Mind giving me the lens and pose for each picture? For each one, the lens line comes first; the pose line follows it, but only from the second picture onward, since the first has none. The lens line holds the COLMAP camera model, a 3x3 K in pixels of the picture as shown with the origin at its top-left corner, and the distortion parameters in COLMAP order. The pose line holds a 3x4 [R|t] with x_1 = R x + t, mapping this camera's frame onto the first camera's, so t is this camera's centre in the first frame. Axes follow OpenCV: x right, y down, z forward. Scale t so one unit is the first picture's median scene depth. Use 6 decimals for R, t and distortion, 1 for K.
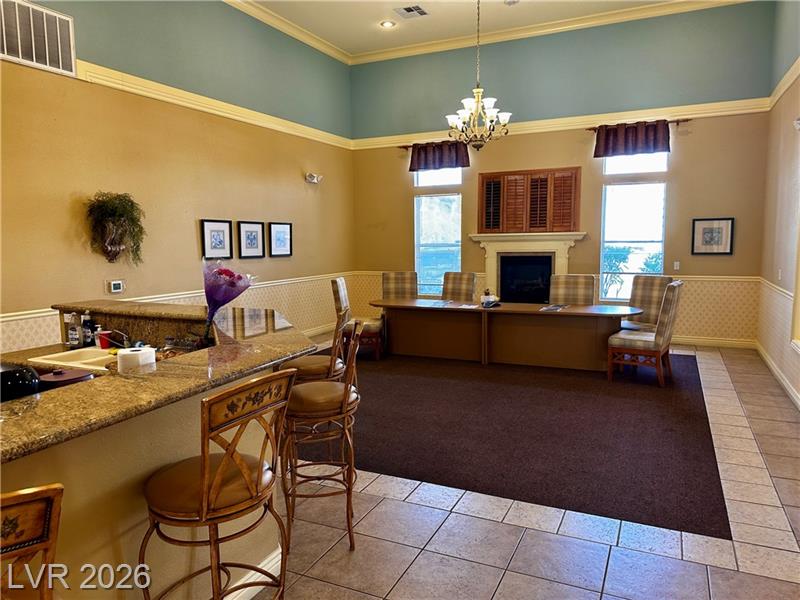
lens RADIAL K [[556.8, 0, 400.0], [0, 556.8, 300.0], [0, 0, 1]] dist [-0.004384, -0.090450]
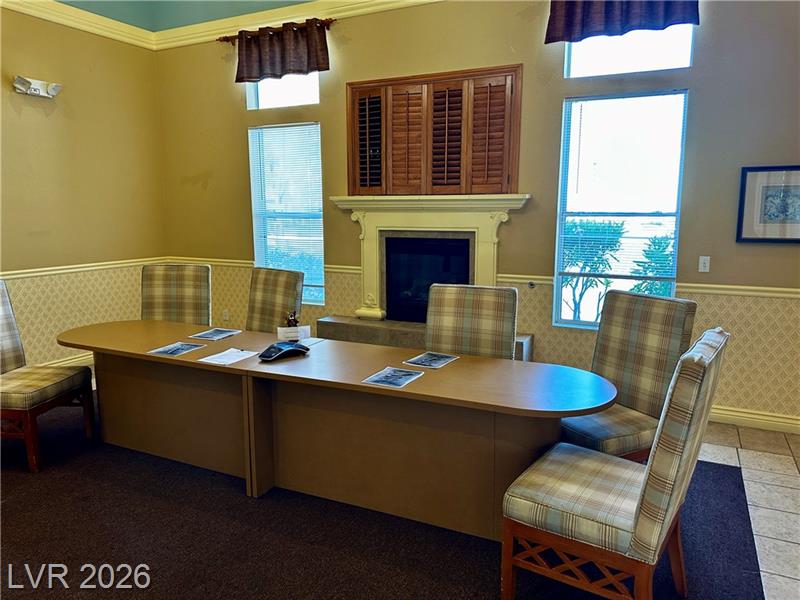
lens RADIAL K [[521.0, 0, 453.5], [0, 521.0, 287.7], [0, 0, 1]] dist [0.075399, -0.163976]
pose [[0.999422, 0.013148, 0.031360, 0.238262], [-0.014282, 0.999242, 0.036225, -0.049509], [-0.030860, -0.036652, 0.998851, 0.488602]]
